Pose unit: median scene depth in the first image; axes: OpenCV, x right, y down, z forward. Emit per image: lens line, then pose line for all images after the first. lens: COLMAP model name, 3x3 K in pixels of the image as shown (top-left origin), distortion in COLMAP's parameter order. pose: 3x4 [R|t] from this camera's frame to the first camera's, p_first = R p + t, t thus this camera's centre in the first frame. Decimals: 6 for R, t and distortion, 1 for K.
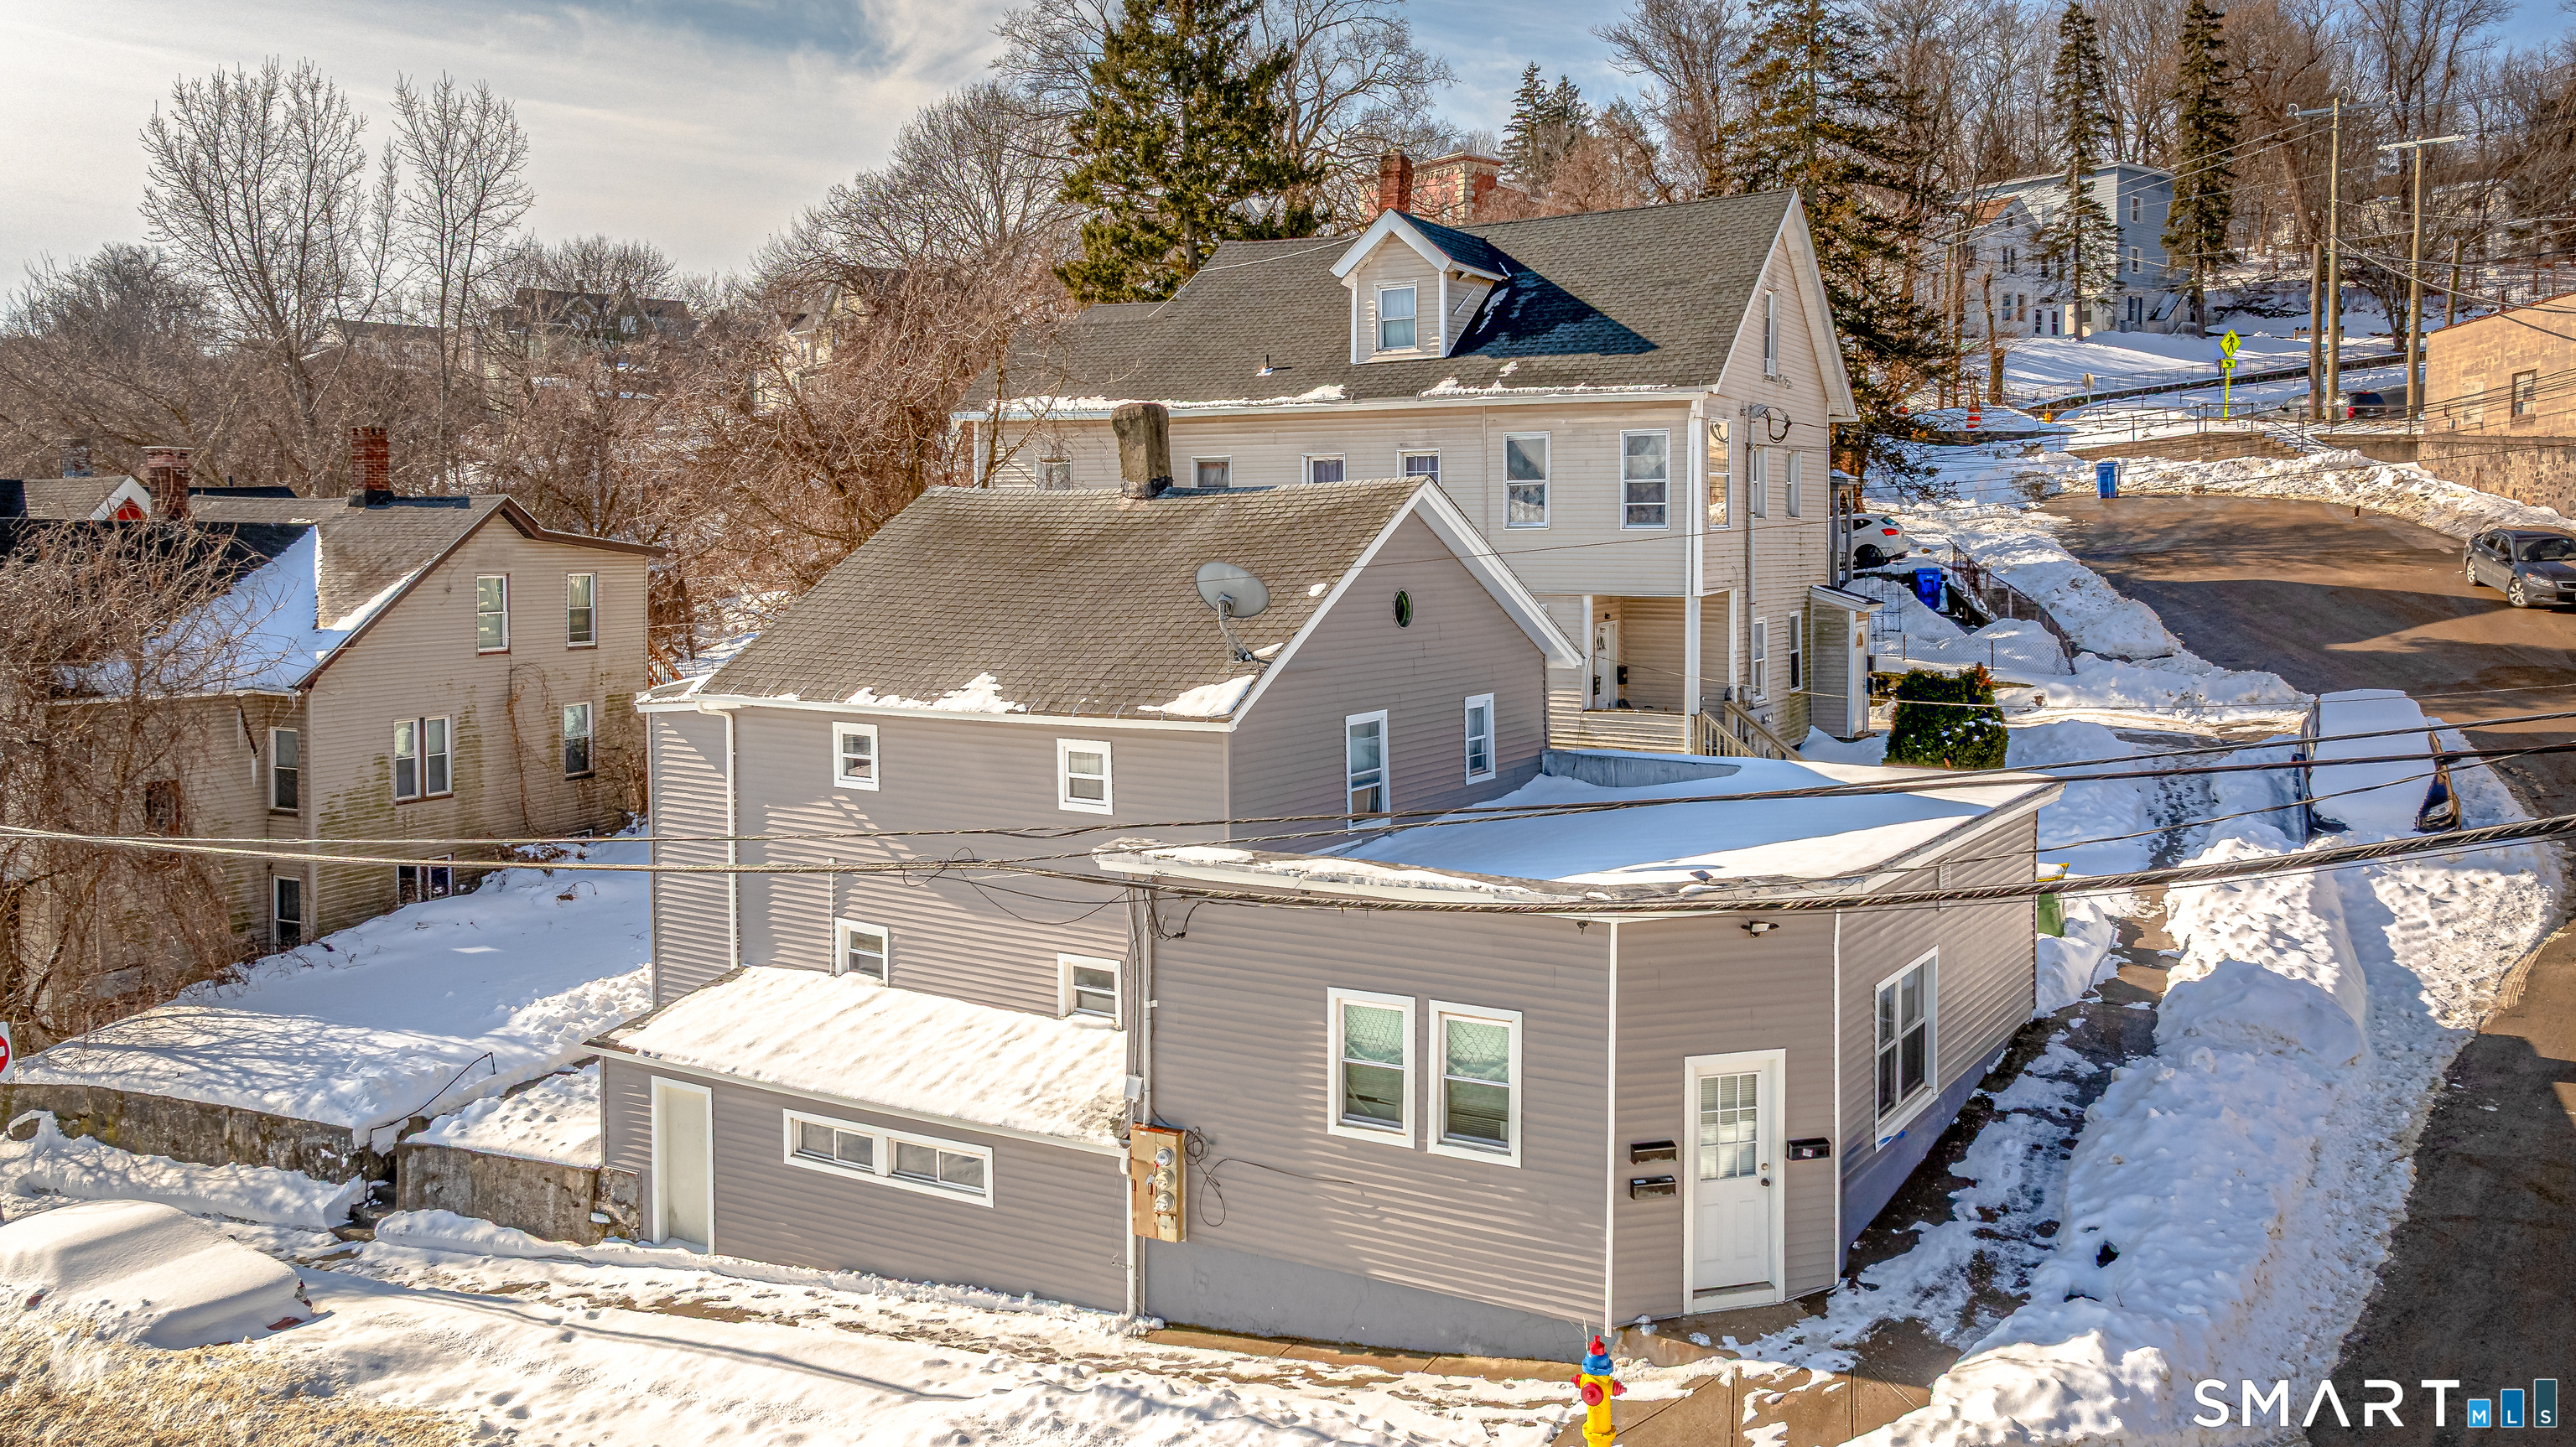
lens RADIAL K [[1649.9, 0, 1288.5], [0, 1649.9, 618.6], [0, 0, 1]] dist [-0.003943, 0.005723]
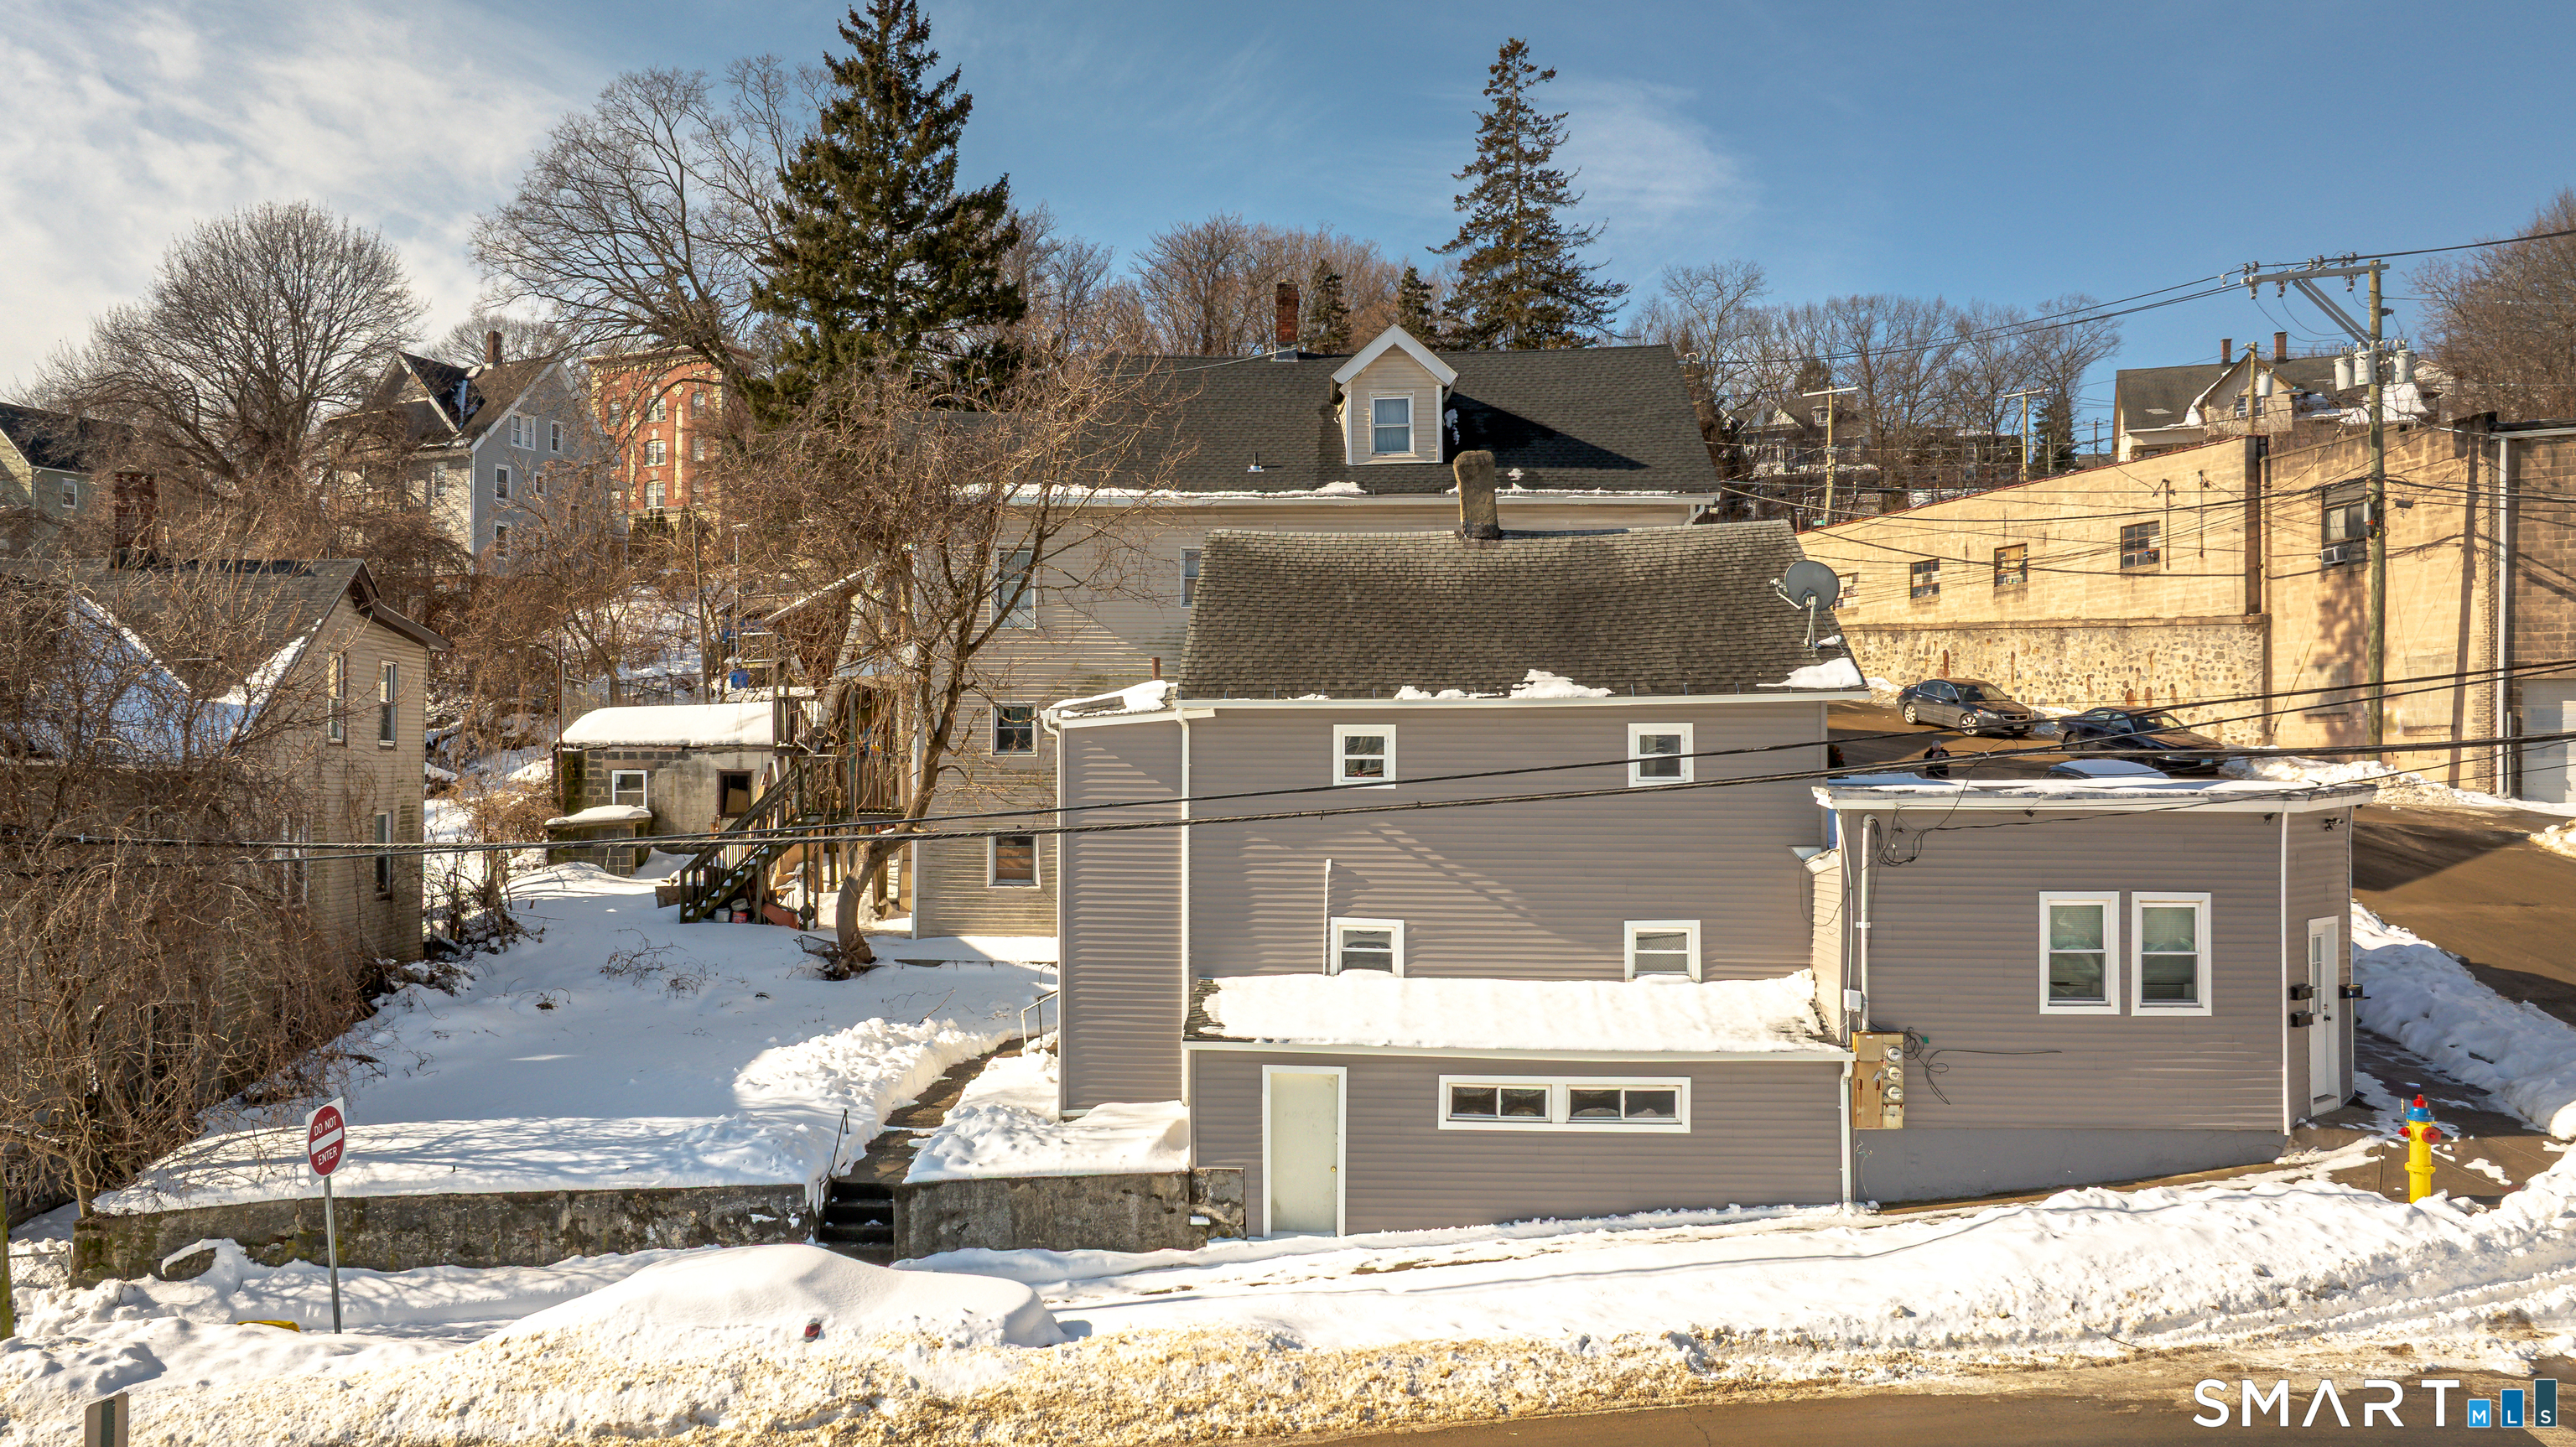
lens RADIAL K [[1637.5, 0, 1288.0], [0, 1637.5, 723.5], [0, 0, 1]] dist [0.004157, -0.026457]
pose [[0.918361, 0.009901, 0.395621, -0.754179], [0.010447, 0.998732, -0.049247, 0.119284], [-0.395607, 0.049359, 0.917093, 0.080820]]
